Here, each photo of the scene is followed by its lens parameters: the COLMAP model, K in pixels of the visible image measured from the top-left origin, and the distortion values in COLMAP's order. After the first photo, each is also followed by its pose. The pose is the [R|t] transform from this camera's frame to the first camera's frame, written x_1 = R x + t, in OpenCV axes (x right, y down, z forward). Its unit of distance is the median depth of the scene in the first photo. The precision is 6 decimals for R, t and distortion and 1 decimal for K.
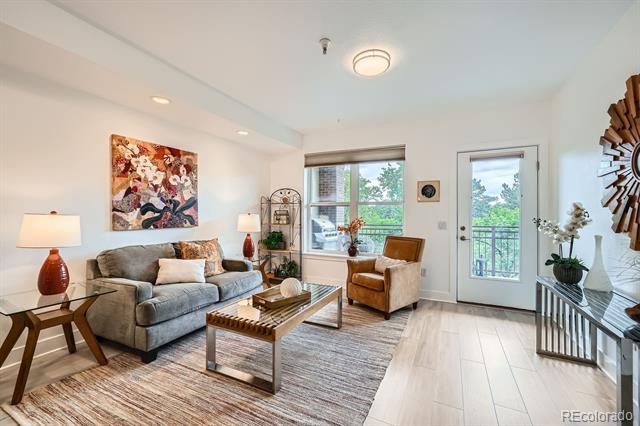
lens RADIAL K [[269.8, 0, 322.4], [0, 269.8, 211.5], [0, 0, 1]] dist [-0.002811, 0.005919]
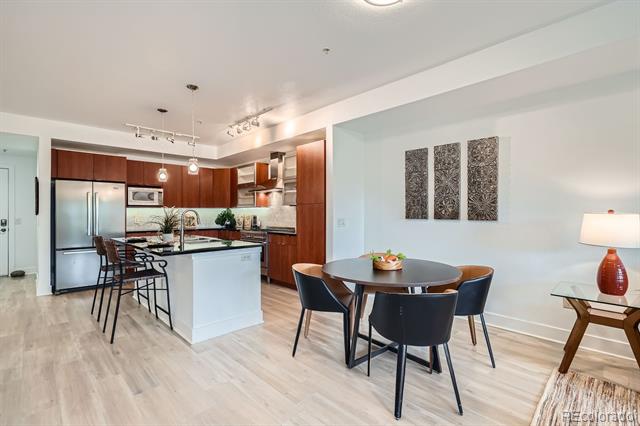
lens RADIAL K [[299.0, 0, 318.3], [0, 299.0, 214.2], [0, 0, 1]] dist [0.006067, 0.000678]
pose [[-0.337609, 0.000913, -0.941286, 0.254396], [0.016697, 0.999848, -0.005019, 0.001969], [0.941138, -0.017411, -0.337573, 0.248305]]
